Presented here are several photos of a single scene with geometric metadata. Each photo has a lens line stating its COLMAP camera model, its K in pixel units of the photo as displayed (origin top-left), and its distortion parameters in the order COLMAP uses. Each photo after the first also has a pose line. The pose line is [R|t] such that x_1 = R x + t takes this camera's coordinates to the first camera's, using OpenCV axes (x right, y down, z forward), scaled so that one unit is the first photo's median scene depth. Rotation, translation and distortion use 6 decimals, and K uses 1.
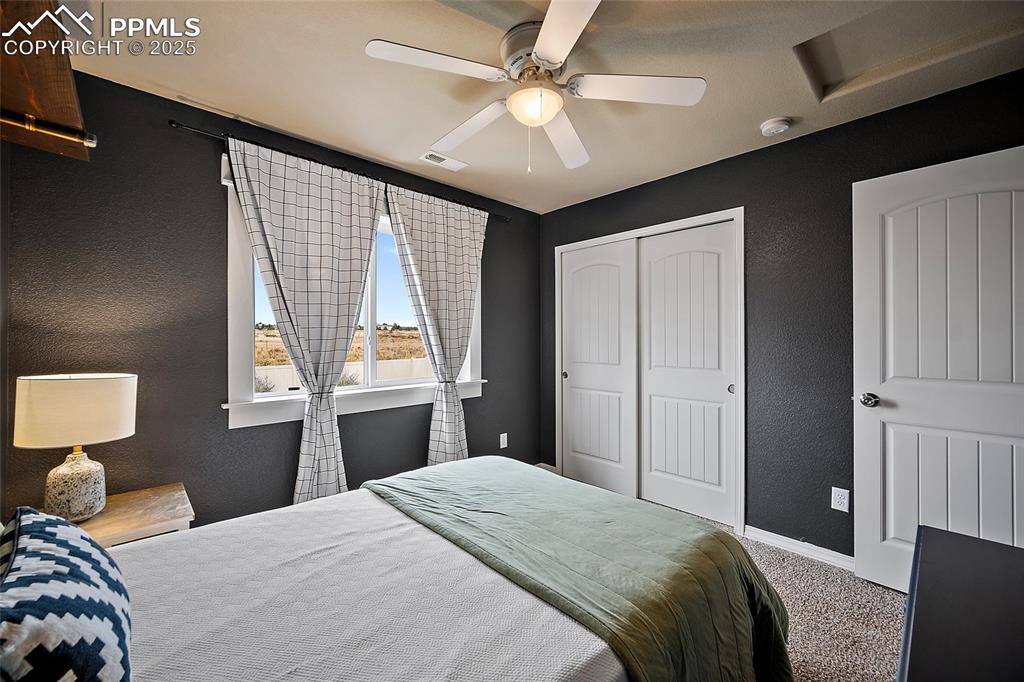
lens RADIAL K [[407.1, 0, 506.5], [0, 407.1, 337.8], [0, 0, 1]] dist [-0.003013, 0.000491]
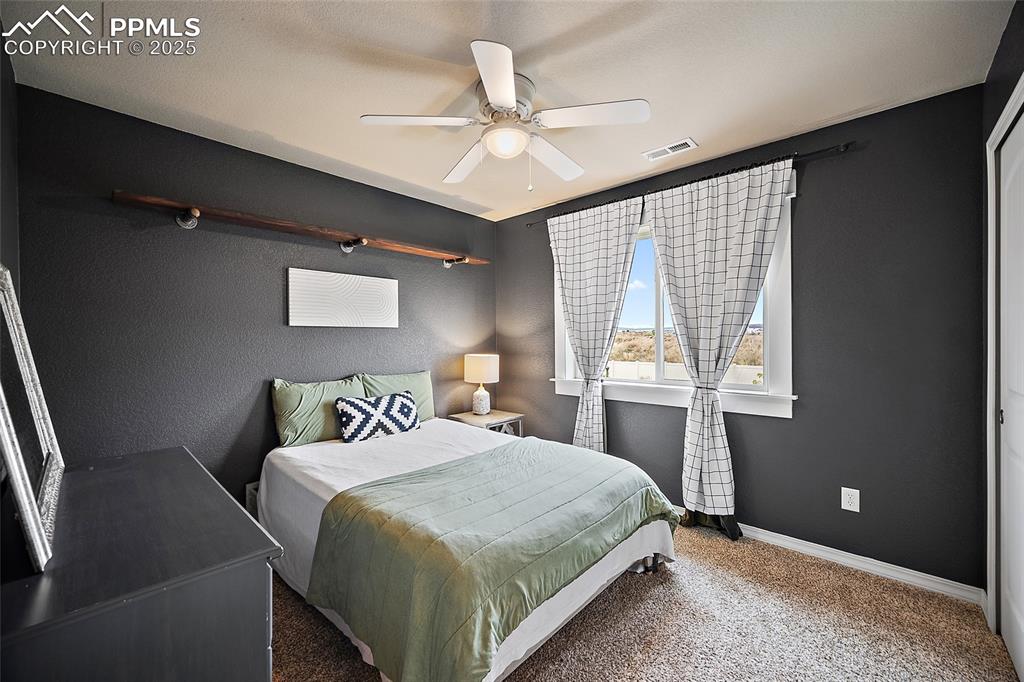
lens RADIAL K [[407.1, 0, 507.4], [0, 407.1, 341.0], [0, 0, 1]] dist [-0.003013, 0.000491]
pose [[0.062029, 0.002776, -0.998070, 0.875510], [0.006584, 0.999973, 0.003190, 0.003019], [0.998053, -0.006769, 0.062009, 0.647866]]
